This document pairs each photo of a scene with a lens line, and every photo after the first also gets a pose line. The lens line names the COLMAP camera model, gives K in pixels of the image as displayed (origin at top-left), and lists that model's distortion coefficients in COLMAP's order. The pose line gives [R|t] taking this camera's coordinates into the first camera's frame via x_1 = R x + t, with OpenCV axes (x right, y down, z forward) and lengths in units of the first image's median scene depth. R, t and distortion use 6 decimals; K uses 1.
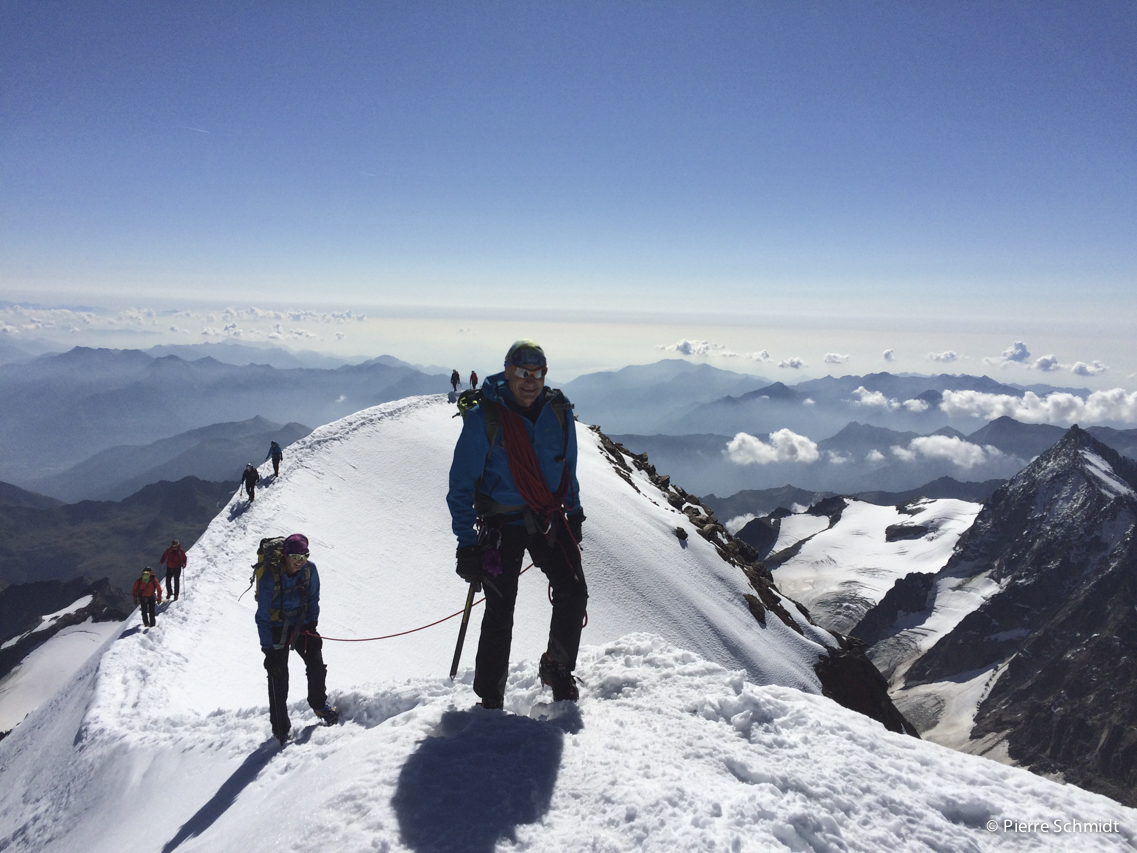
lens RADIAL K [[964.8, 0, 574.4], [0, 964.8, 432.1], [0, 0, 1]] dist [0.083338, -0.102310]
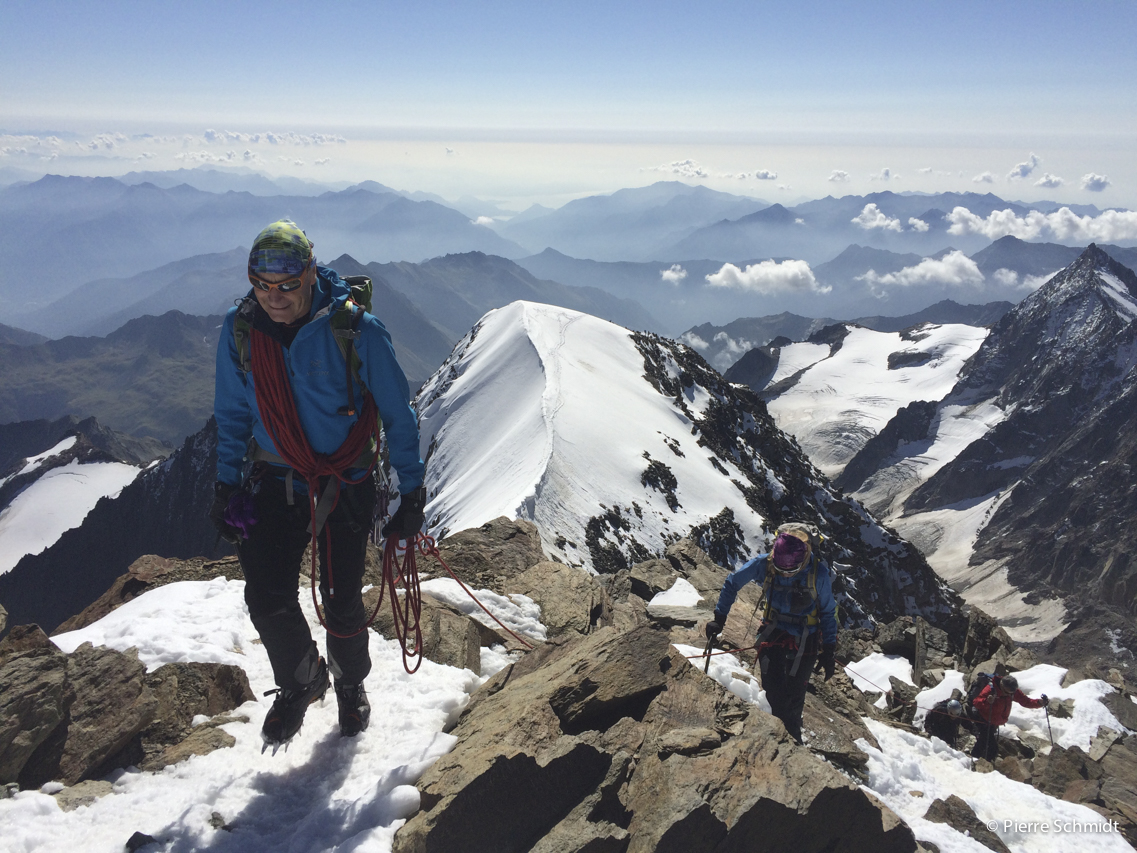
lens RADIAL K [[964.8, 0, 575.9], [0, 964.8, 432.5], [0, 0, 1]] dist [0.083338, -0.102310]
pose [[0.999854, -0.015554, 0.007020, -0.001523], [0.014079, 0.984339, 0.175721, -0.001217], [-0.009643, -0.175596, 0.984415, 0.030357]]
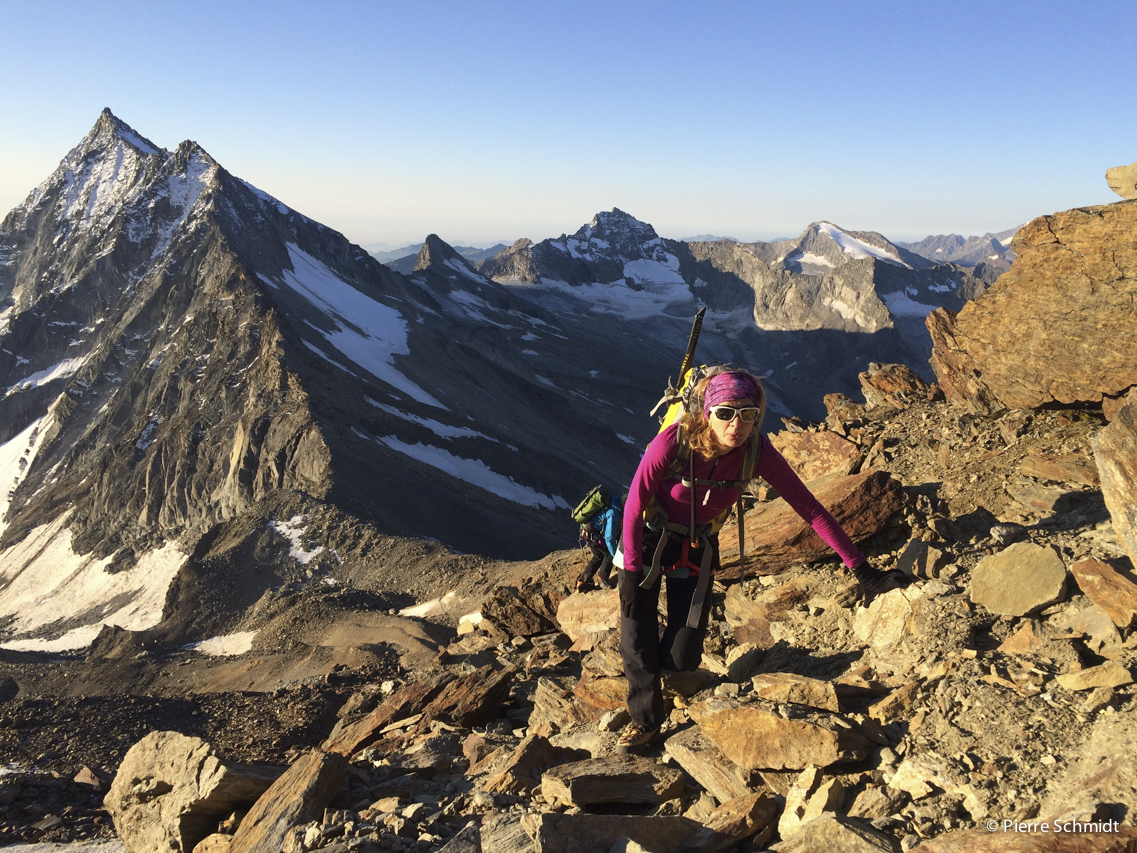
lens RADIAL K [[964.8, 0, 565.9], [0, 964.8, 430.3], [0, 0, 1]] dist [0.083338, -0.102310]
pose [[0.619206, -0.179364, 0.764469, 0.134239], [0.087768, 0.983271, 0.159611, 0.128132], [-0.780308, -0.031736, 0.624590, 0.289971]]
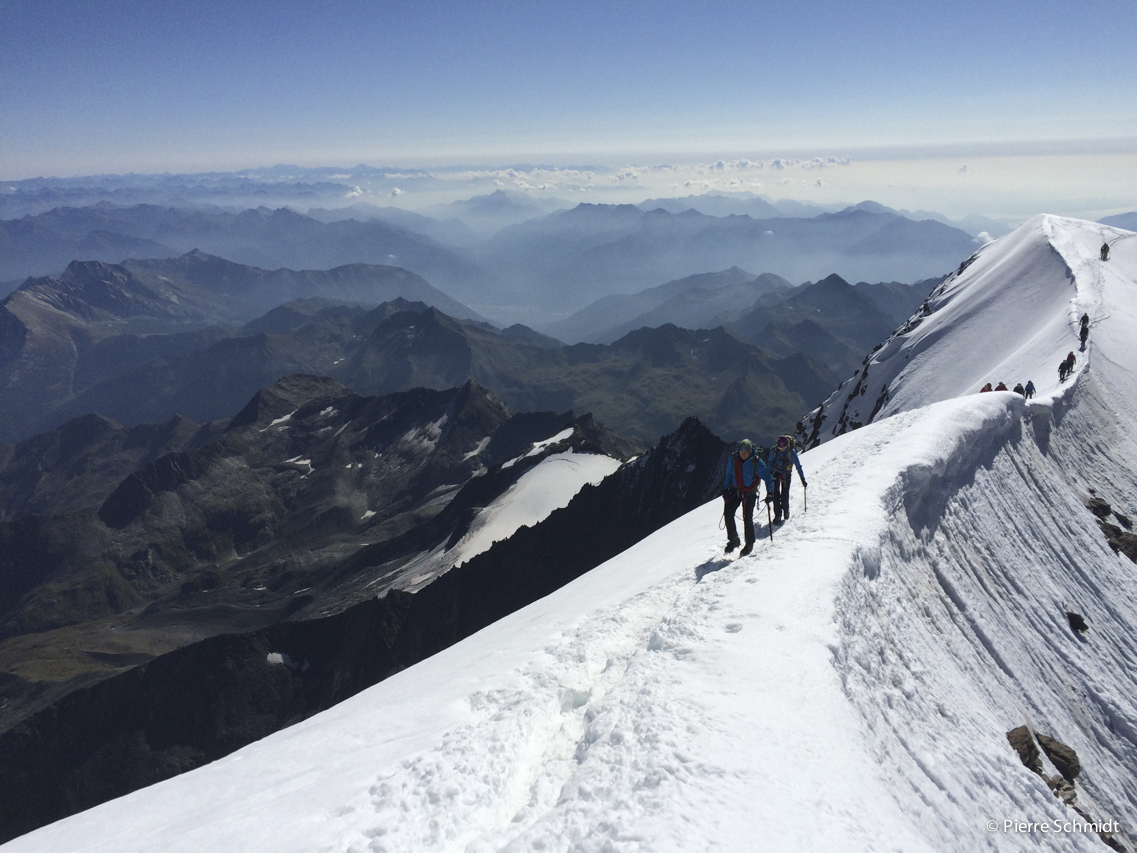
lens RADIAL K [[964.8, 0, 570.5], [0, 964.8, 427.8], [0, 0, 1]] dist [0.083338, -0.102310]
pose [[0.885979, 0.076369, -0.457394, -0.002400], [-0.008393, 0.988825, 0.148843, 0.005020], [0.463650, -0.128032, 0.876719, 0.044767]]
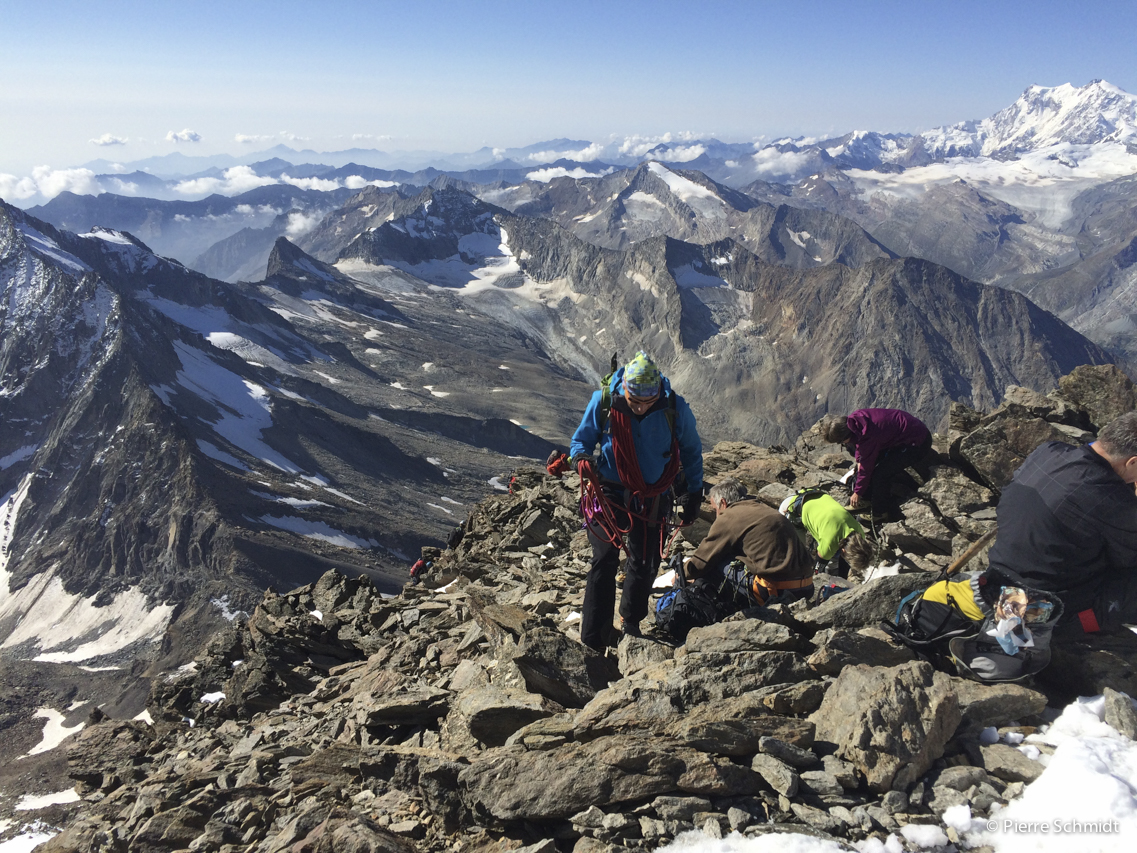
lens RADIAL K [[964.8, 0, 571.2], [0, 964.8, 430.0], [0, 0, 1]] dist [0.083338, -0.102310]
pose [[0.499397, -0.288950, 0.816769, 0.003570], [0.107787, 0.956141, 0.272352, 0.005578], [-0.859642, -0.047974, 0.508639, 0.121663]]
